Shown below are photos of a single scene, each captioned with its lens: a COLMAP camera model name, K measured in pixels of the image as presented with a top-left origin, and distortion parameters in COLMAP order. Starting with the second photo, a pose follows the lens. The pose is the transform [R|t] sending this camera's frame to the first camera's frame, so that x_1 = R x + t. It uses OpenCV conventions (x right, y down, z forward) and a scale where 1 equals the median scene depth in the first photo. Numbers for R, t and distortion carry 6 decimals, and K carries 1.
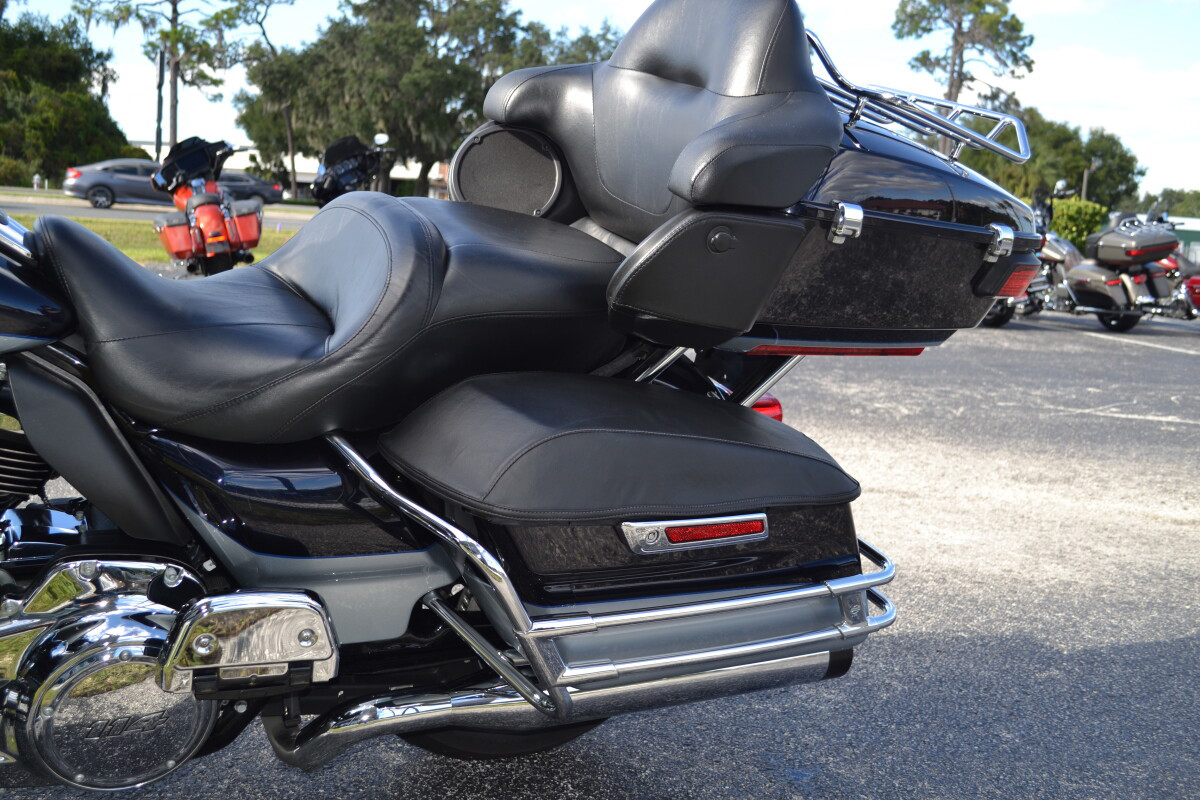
lens RADIAL K [[1200.5, 0, 581.1], [0, 1200.5, 397.8], [0, 0, 1]] dist [-0.057388, 0.000000]
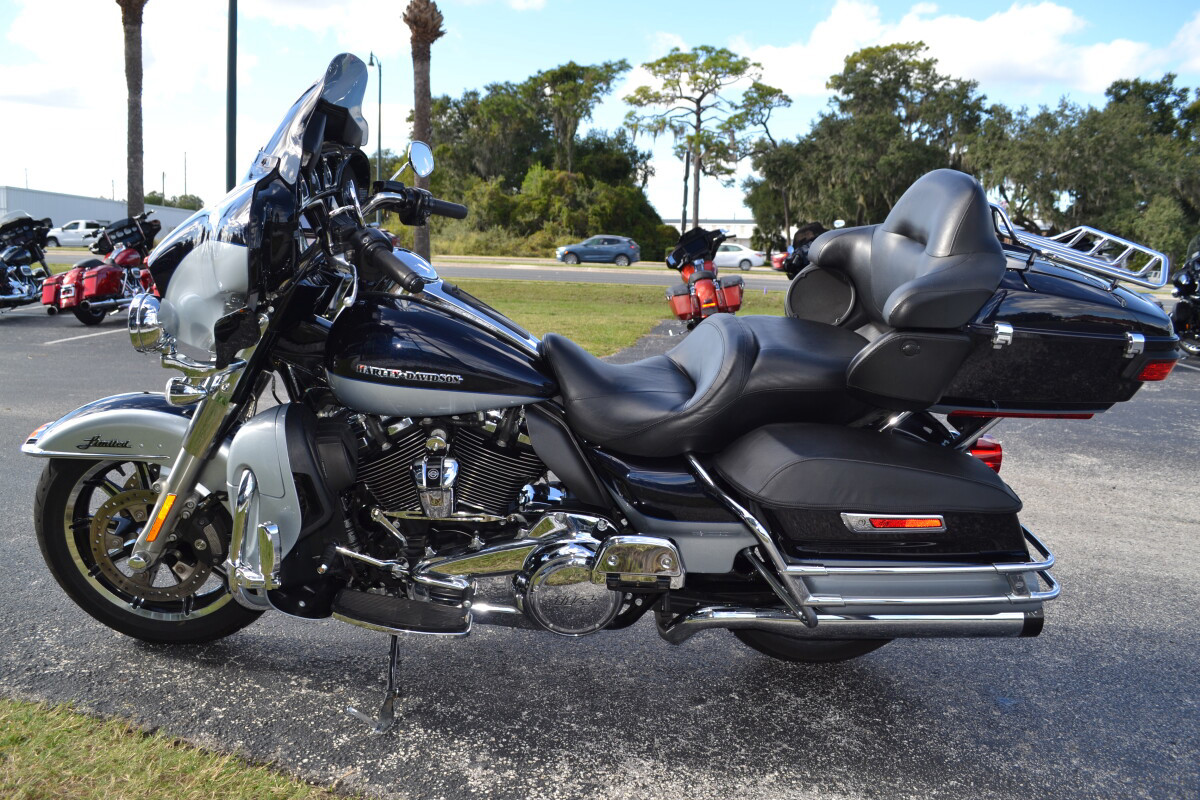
lens RADIAL K [[976.6, 0, 580.9], [0, 976.6, 398.4], [0, 0, 1]] dist [-0.071219, 0.010890]
pose [[0.904135, 0.026338, -0.426434, 0.270372], [-0.037392, 0.999146, -0.017569, -0.020605], [0.425607, 0.031830, 0.904348, -0.401929]]
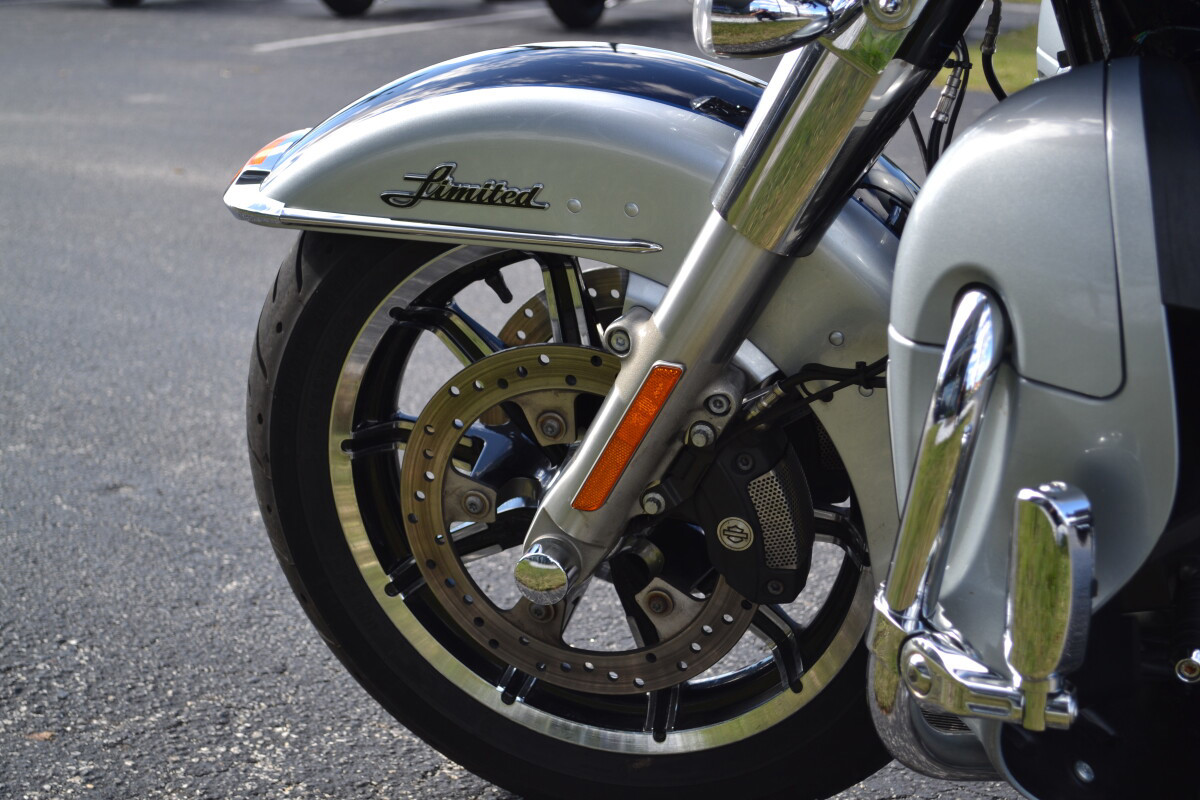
lens RADIAL K [[2183.6, 0, 599.5], [0, 2183.6, 399.7], [0, 0, 1]] dist [0.132942, 0.000000]
pose [[0.699696, 0.125334, -0.703361, -0.222765], [-0.091973, 0.992102, 0.085292, 0.055772], [0.708496, 0.005011, 0.705697, -0.074675]]
